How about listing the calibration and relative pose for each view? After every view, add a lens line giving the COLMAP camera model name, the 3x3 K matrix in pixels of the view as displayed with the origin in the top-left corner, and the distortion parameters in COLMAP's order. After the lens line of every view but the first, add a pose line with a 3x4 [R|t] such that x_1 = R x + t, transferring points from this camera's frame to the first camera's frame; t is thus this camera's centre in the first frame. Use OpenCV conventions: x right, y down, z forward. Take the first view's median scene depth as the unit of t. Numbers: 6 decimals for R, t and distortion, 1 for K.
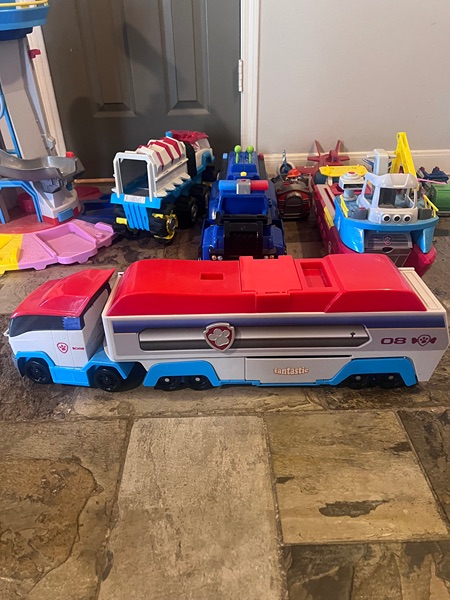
lens RADIAL K [[450.7, 0, 228.6], [0, 450.7, 297.1], [0, 0, 1]] dist [0.071864, -0.073748]
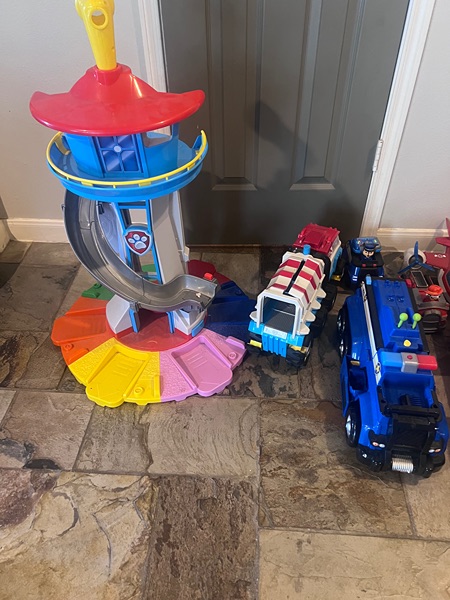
lens RADIAL K [[450.7, 0, 228.6], [0, 450.7, 297.1], [0, 0, 1]] dist [0.071864, -0.073748]
pose [[0.996104, 0.065877, -0.058627, -0.244042], [-0.054791, 0.983237, 0.173906, -0.433704], [0.069101, -0.170016, 0.983016, 0.051512]]
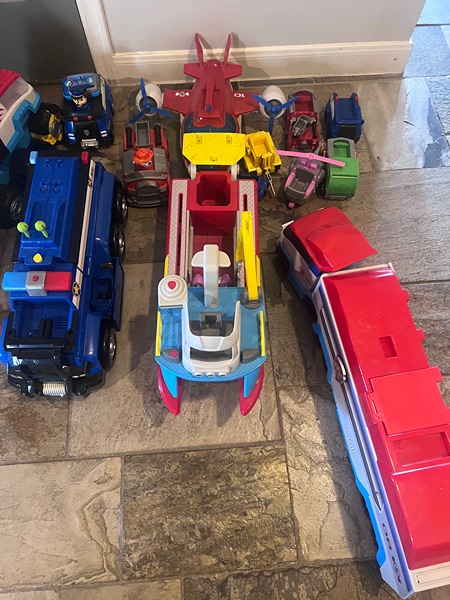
lens RADIAL K [[450.7, 0, 228.6], [0, 450.7, 297.1], [0, 0, 1]] dist [0.071864, -0.073748]
pose [[0.998625, -0.028873, 0.043765, 0.265118], [-0.001209, 0.821808, 0.569764, -0.550046], [-0.052417, -0.569033, 0.820642, 0.280642]]
